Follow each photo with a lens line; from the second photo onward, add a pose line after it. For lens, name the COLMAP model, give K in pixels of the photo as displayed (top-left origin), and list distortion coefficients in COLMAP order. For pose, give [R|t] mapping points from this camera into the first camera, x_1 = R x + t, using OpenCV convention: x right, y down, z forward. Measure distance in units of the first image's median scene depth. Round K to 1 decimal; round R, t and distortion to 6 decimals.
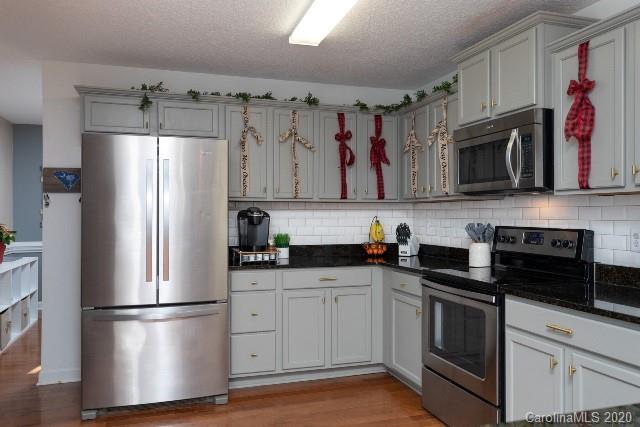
lens RADIAL K [[487.5, 0, 320.0], [0, 487.5, 213.5], [0, 0, 1]] dist [0.005052, 0.002168]
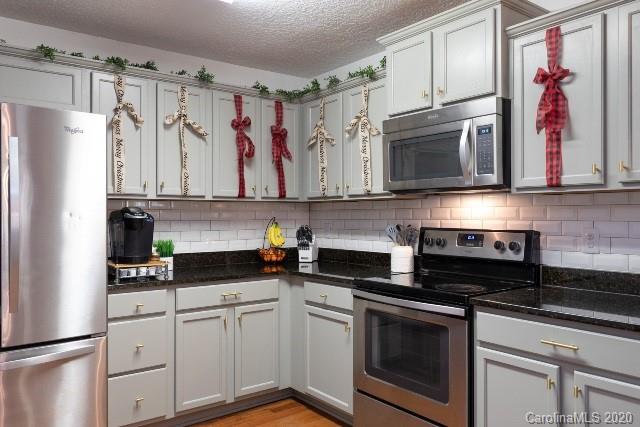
lens RADIAL K [[487.5, 0, 320.0], [0, 487.5, 213.5], [0, 0, 1]] dist [0.005052, 0.002168]
pose [[0.943655, -0.003247, 0.330915, -0.114810], [0.004141, 0.999989, -0.001998, 0.000270], [-0.330905, 0.003256, 0.943659, 0.177240]]
